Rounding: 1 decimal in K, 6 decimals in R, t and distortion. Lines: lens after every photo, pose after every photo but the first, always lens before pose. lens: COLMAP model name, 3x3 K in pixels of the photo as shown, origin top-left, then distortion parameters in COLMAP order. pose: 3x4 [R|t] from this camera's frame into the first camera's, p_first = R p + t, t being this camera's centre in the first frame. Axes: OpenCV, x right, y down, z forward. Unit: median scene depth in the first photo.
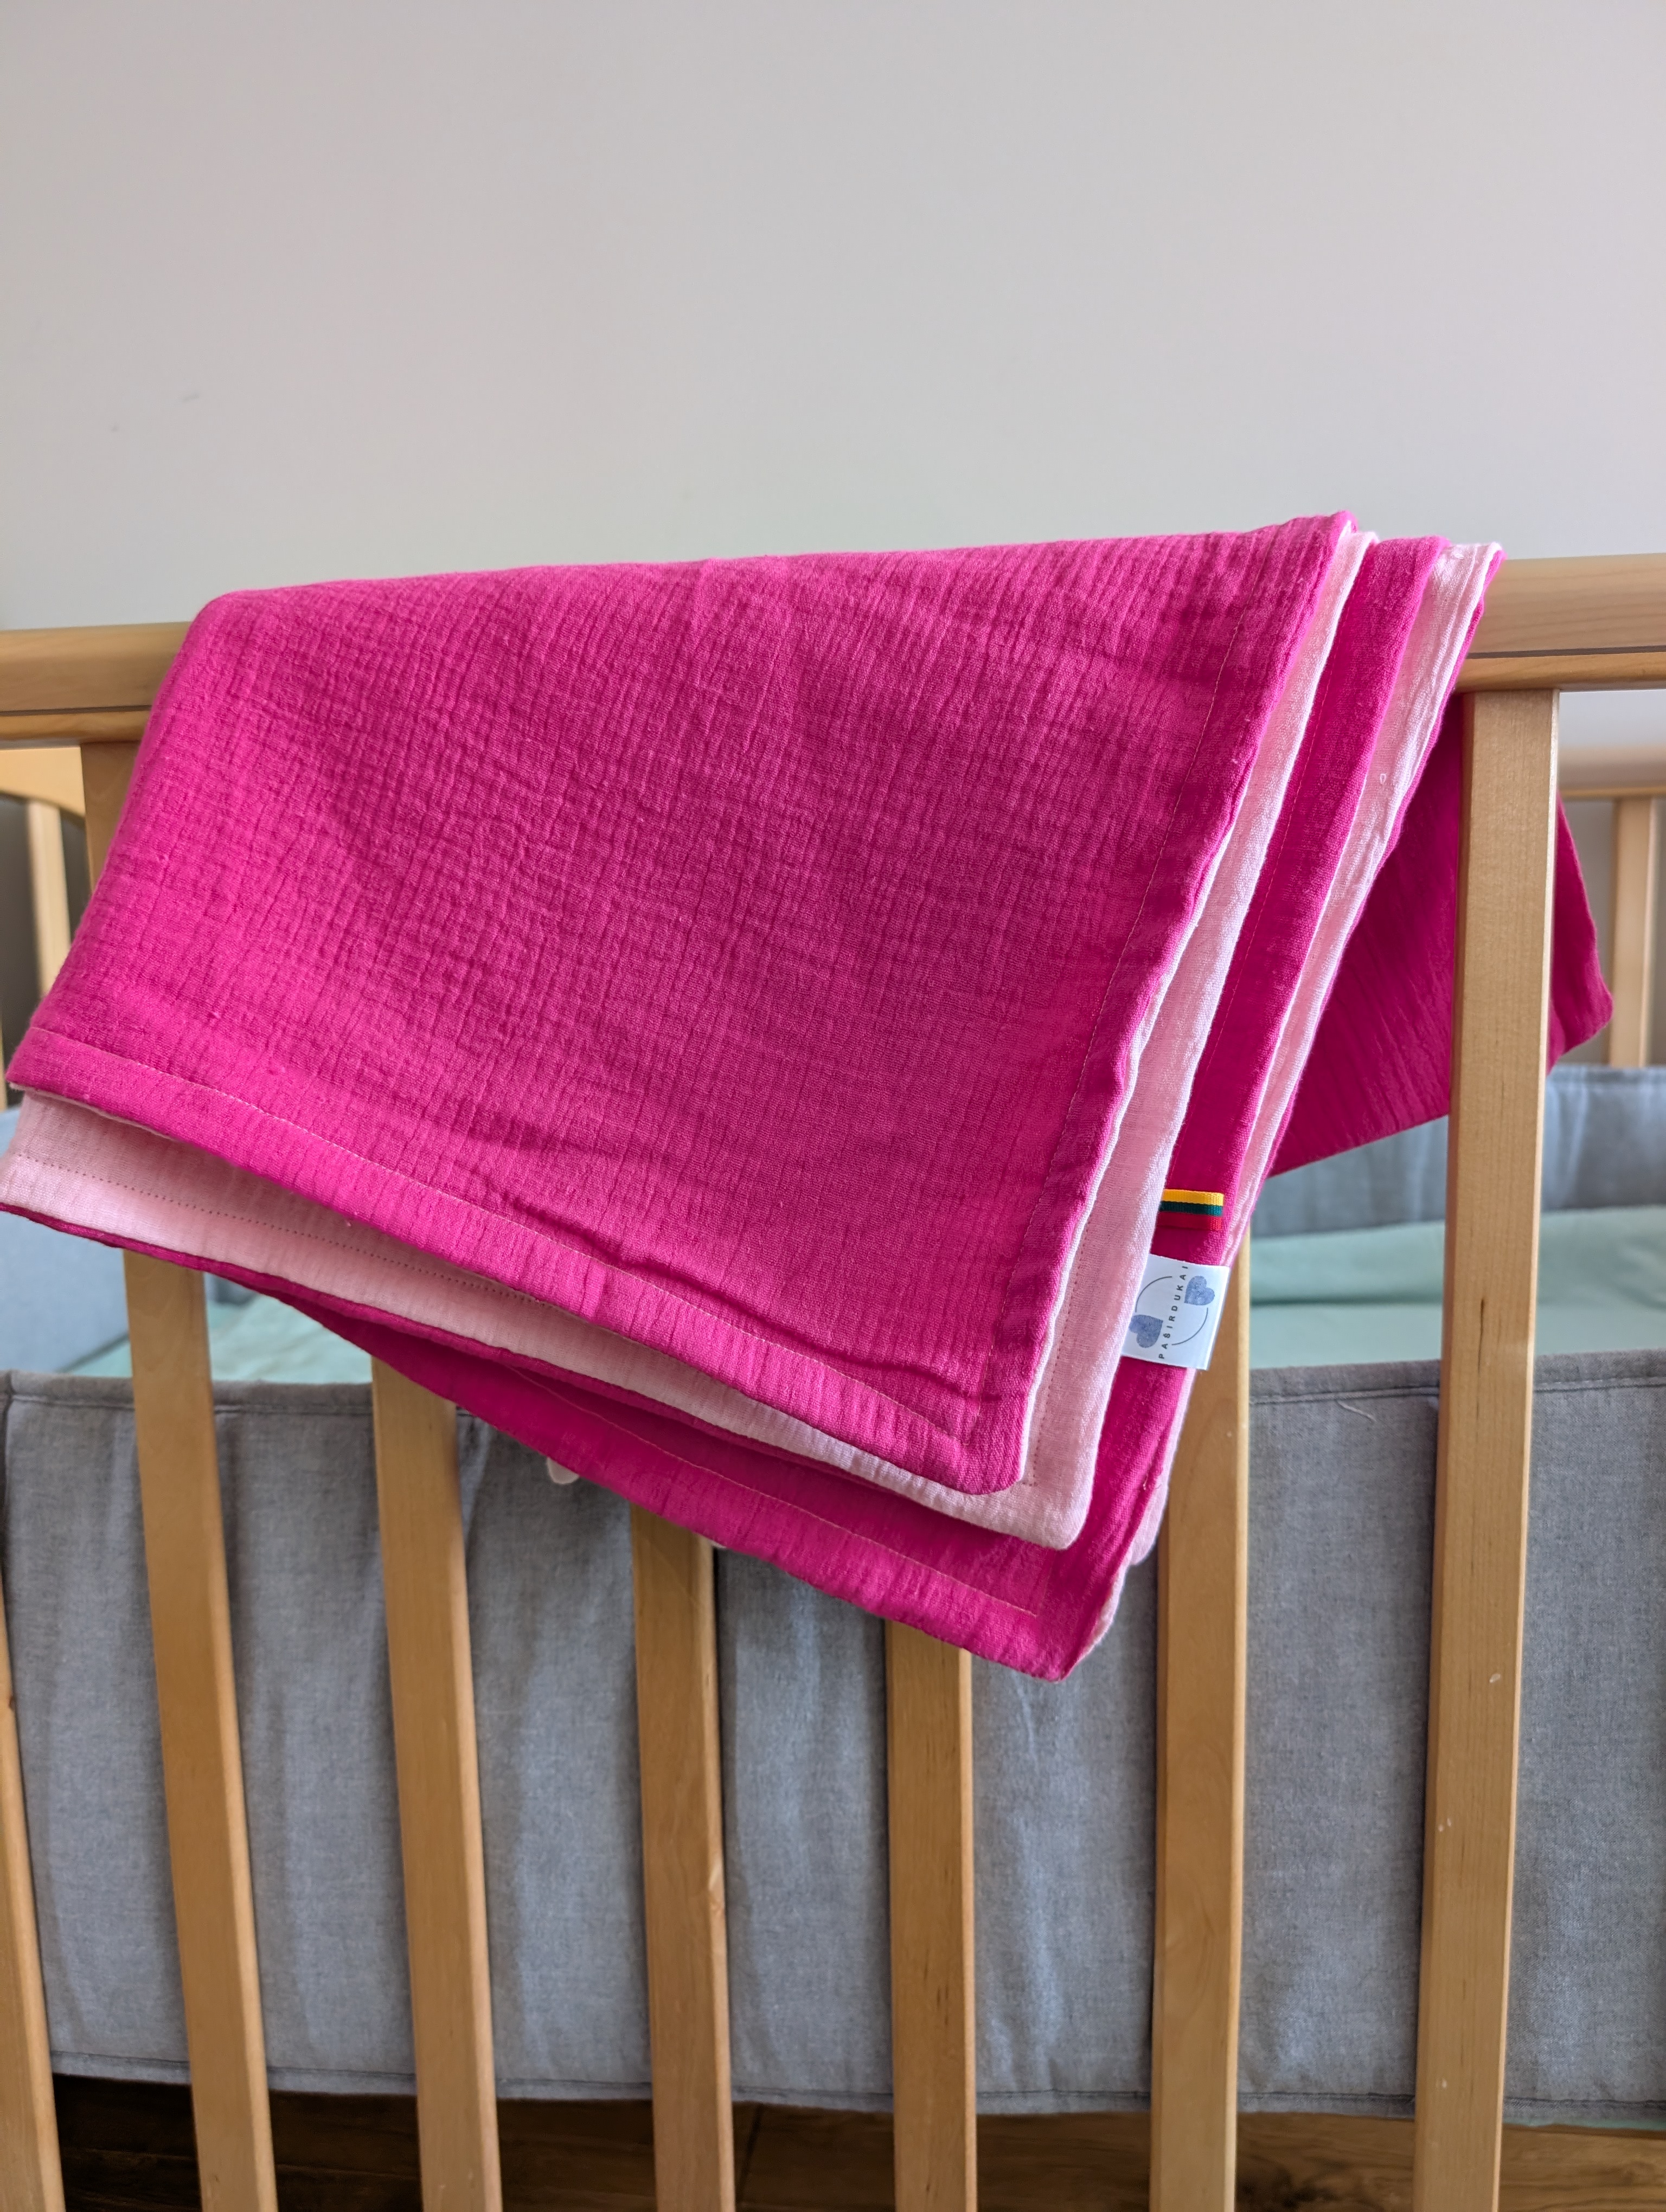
lens RADIAL K [[1677.2, 0, 819.0], [0, 1677.2, 1136.2], [0, 0, 1]] dist [-0.003525, -0.007534]
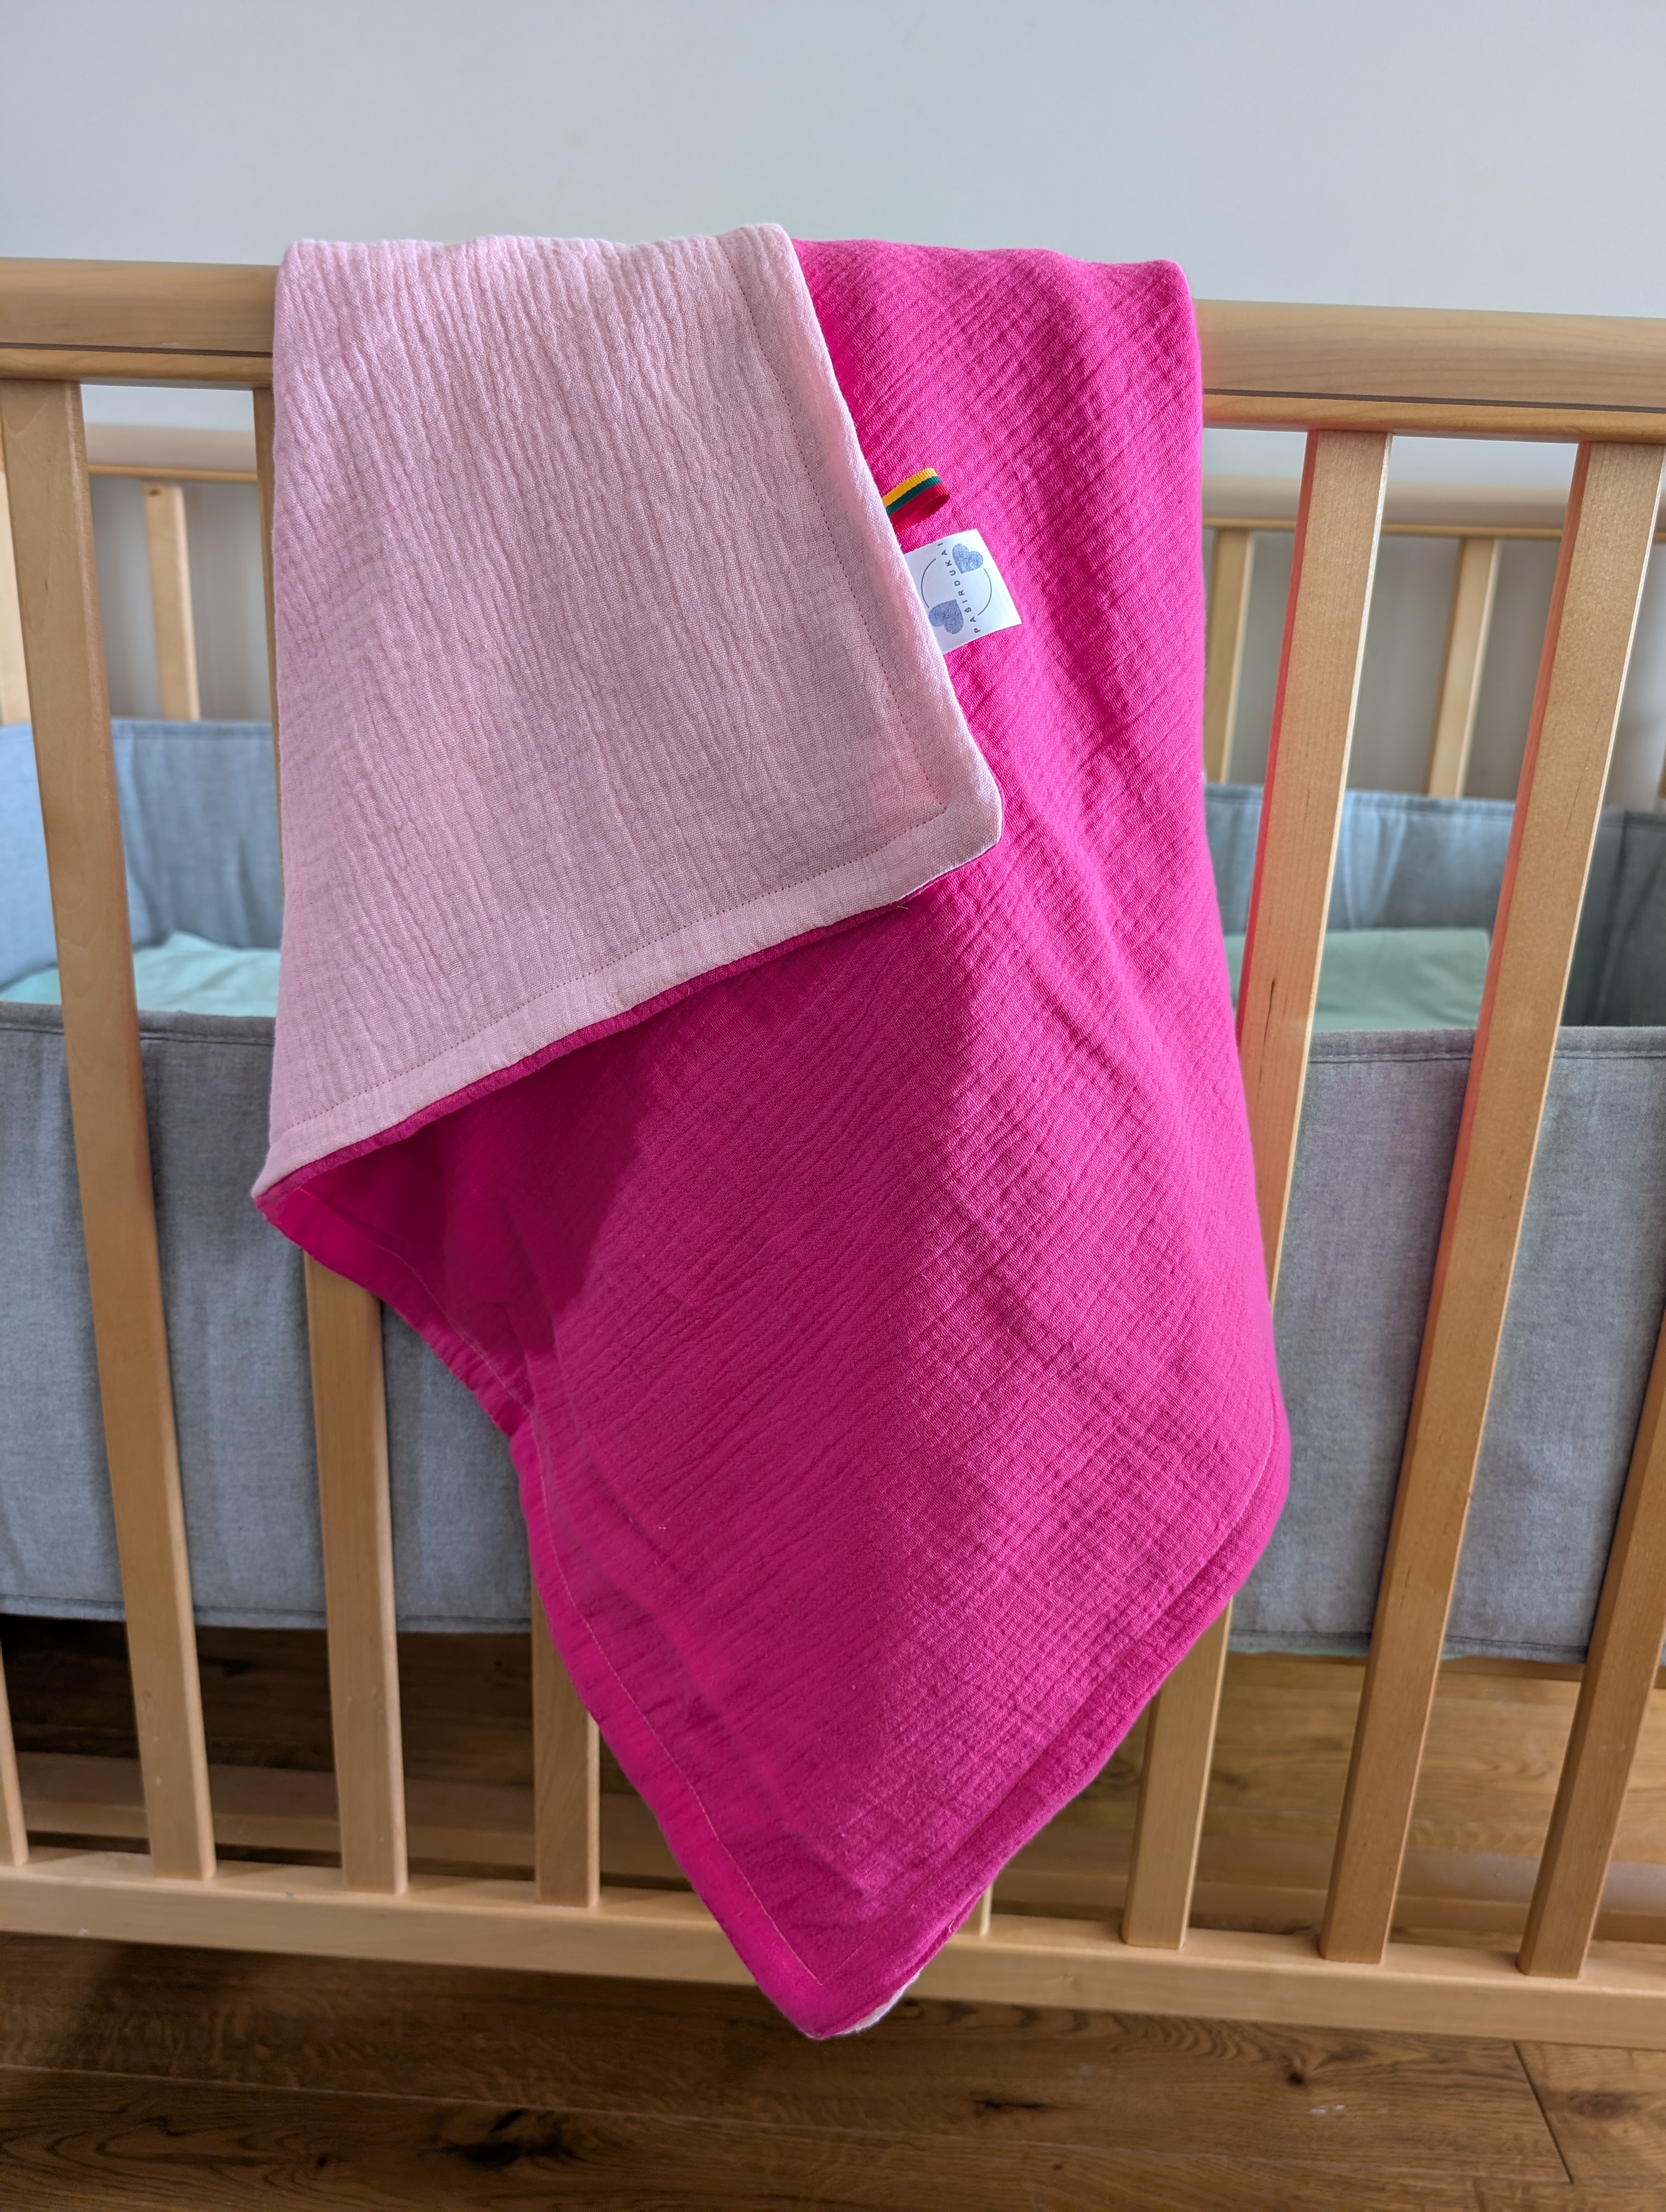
lens RADIAL K [[1677.2, 0, 819.0], [0, 1677.2, 1136.2], [0, 0, 1]] dist [-0.003525, -0.007534]
pose [[0.994941, 0.035674, 0.093912, -0.020842], [-0.051417, 0.983933, 0.170972, 0.018409], [-0.086304, -0.174936, 0.980790, -0.117517]]
